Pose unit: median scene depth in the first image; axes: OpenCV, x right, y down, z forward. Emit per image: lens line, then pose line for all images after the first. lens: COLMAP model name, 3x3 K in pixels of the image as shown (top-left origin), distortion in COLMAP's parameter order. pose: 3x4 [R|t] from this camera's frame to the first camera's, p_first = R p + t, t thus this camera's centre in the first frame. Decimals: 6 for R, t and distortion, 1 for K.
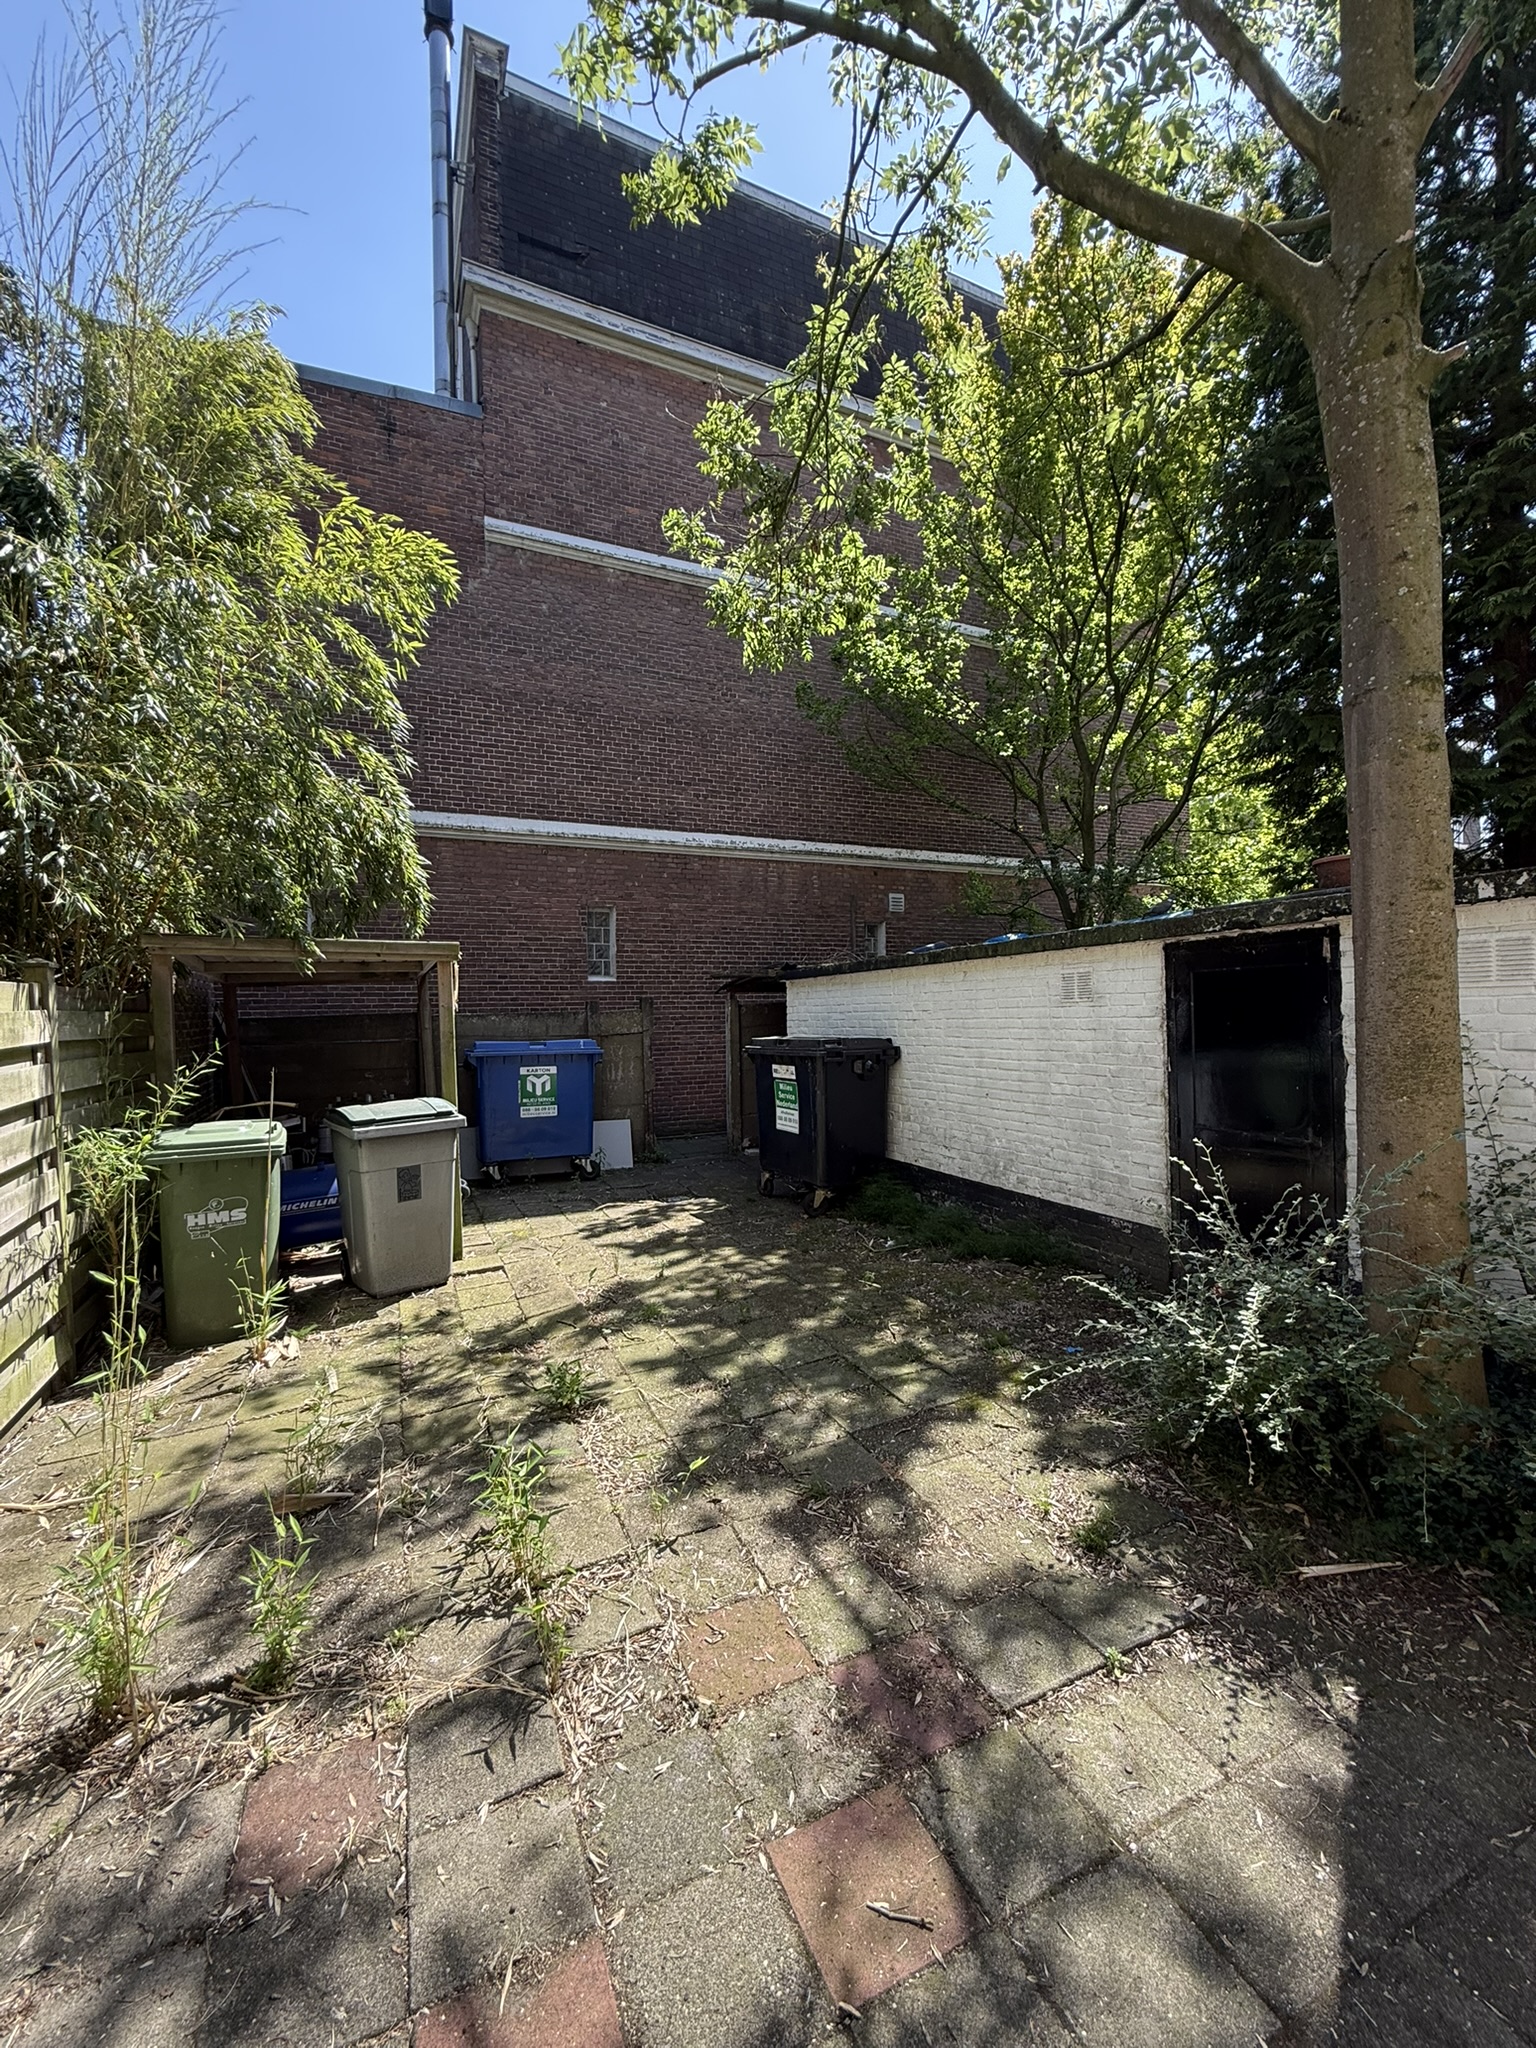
lens RADIAL K [[817.6, 0, 768.5], [0, 817.6, 1020.1], [0, 0, 1]] dist [-0.001539, -0.000100]
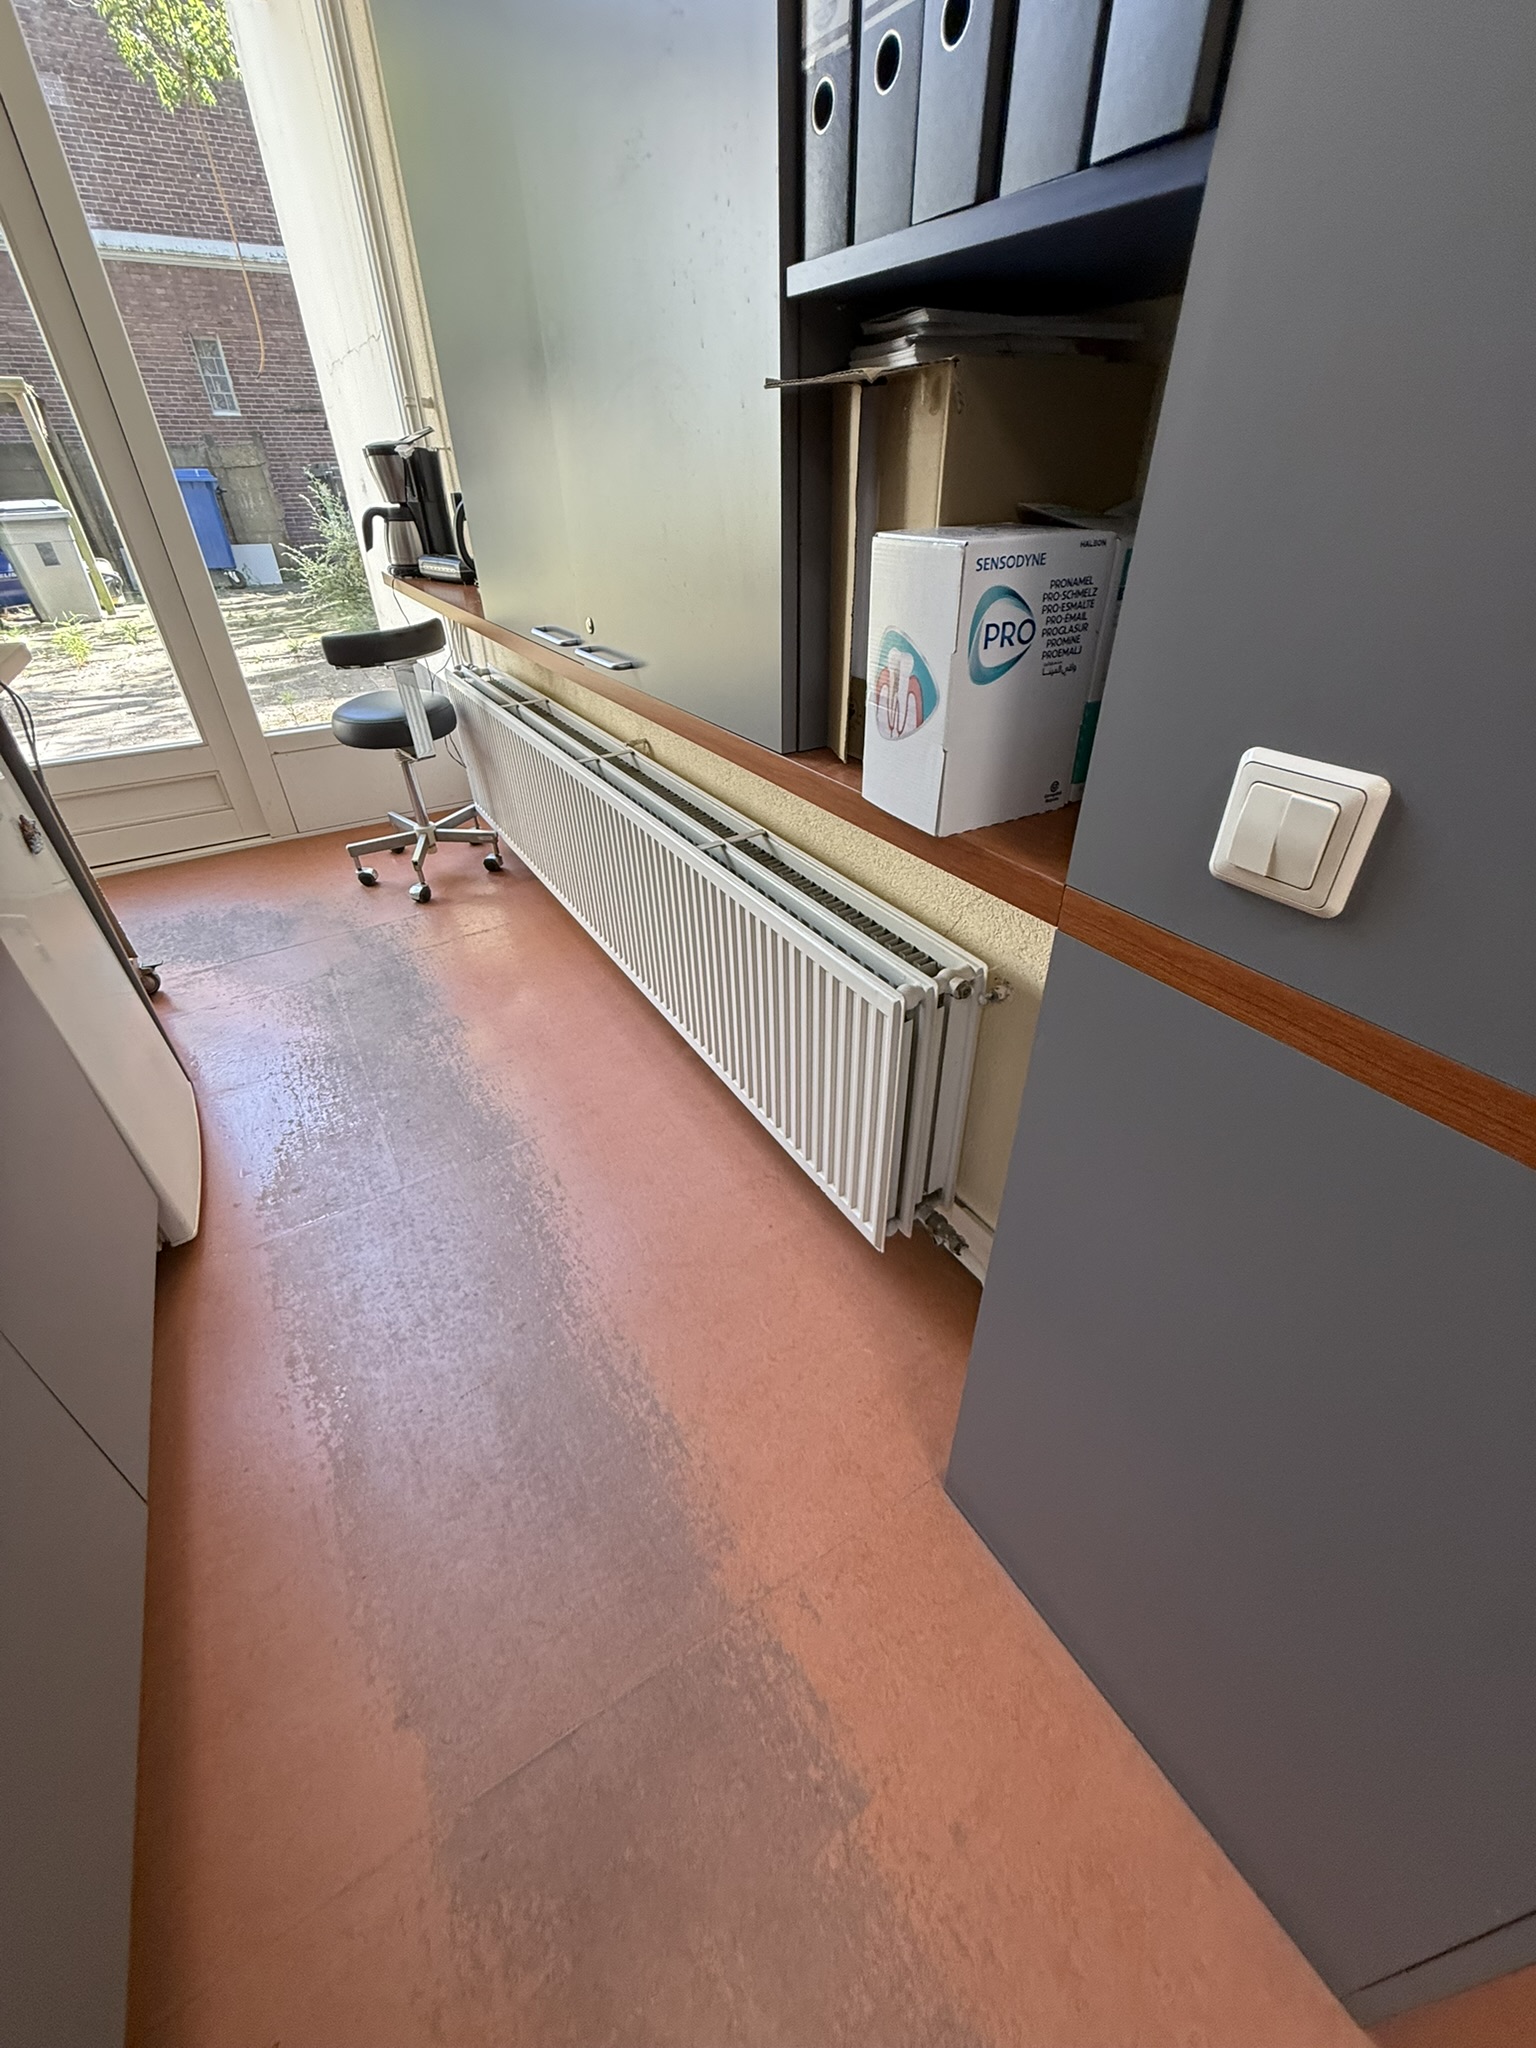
lens RADIAL K [[817.6, 0, 768.5], [0, 817.6, 1020.1], [0, 0, 1]] dist [-0.001539, -0.000100]
pose [[0.993461, -0.061960, 0.095893, 0.522702], [-0.000336, 0.838336, 0.545153, 0.053027], [-0.114168, -0.541621, 0.832834, -0.702455]]
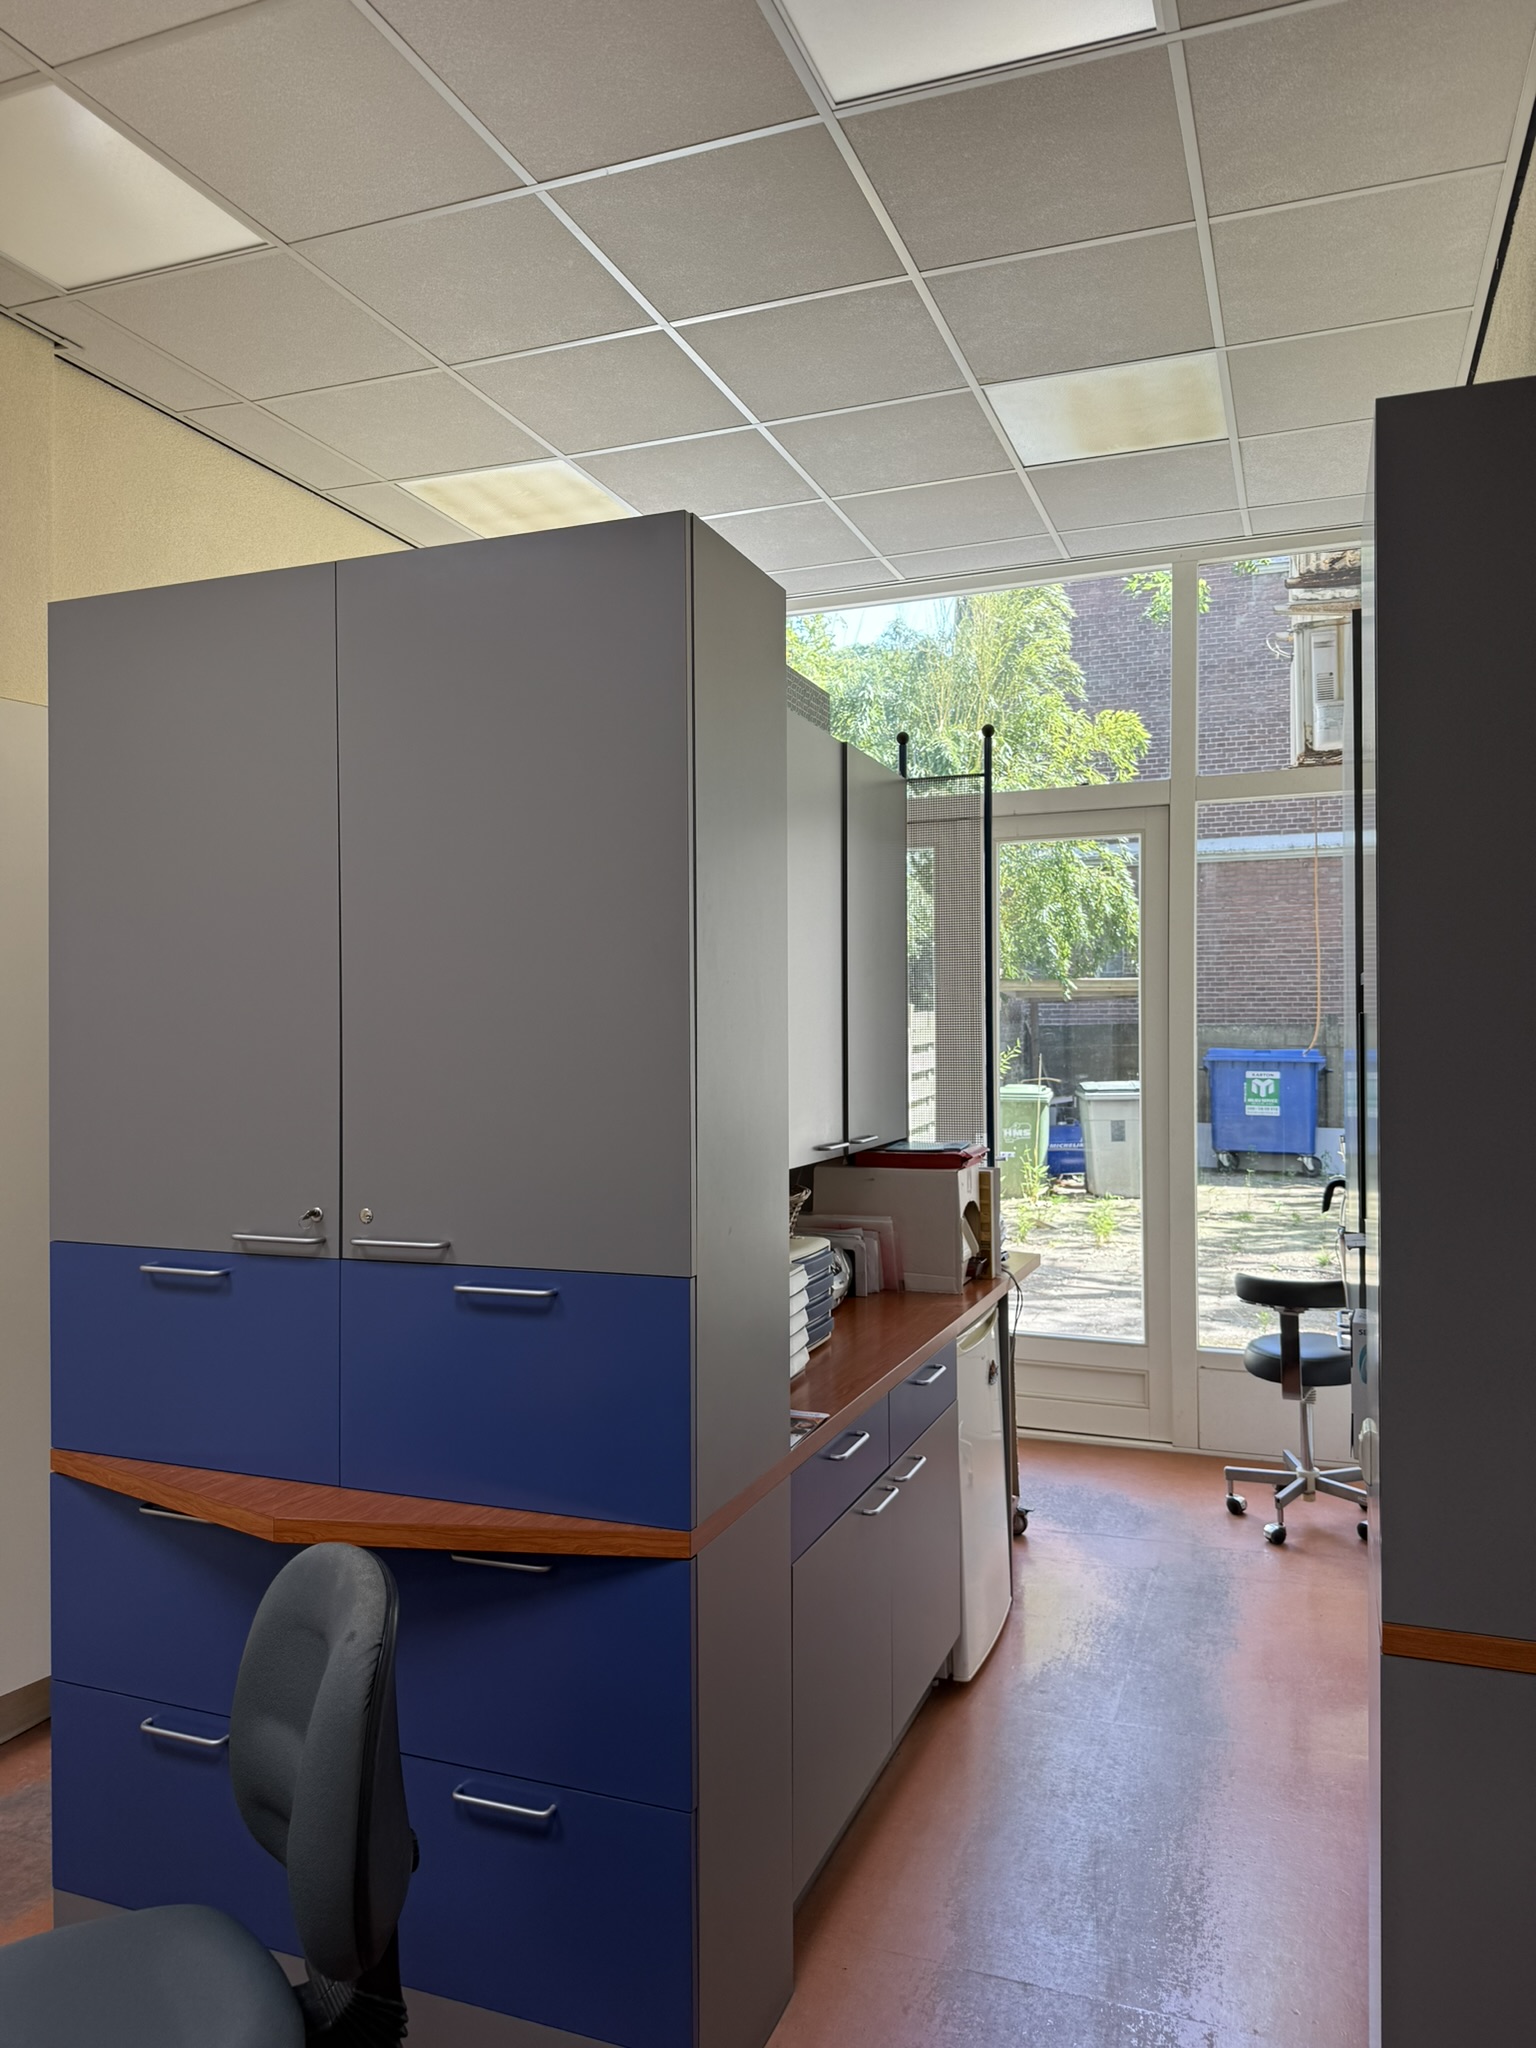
lens RADIAL K [[1426.1, 0, 768.0], [0, 1426.1, 1024.0], [0, 0, 1]] dist [0.139280, -0.256530]
pose [[0.700509, 0.011916, -0.713544, 0.682624], [-0.014176, 0.999896, 0.002780, -0.005064], [0.713503, 0.008168, 0.700605, -0.920513]]
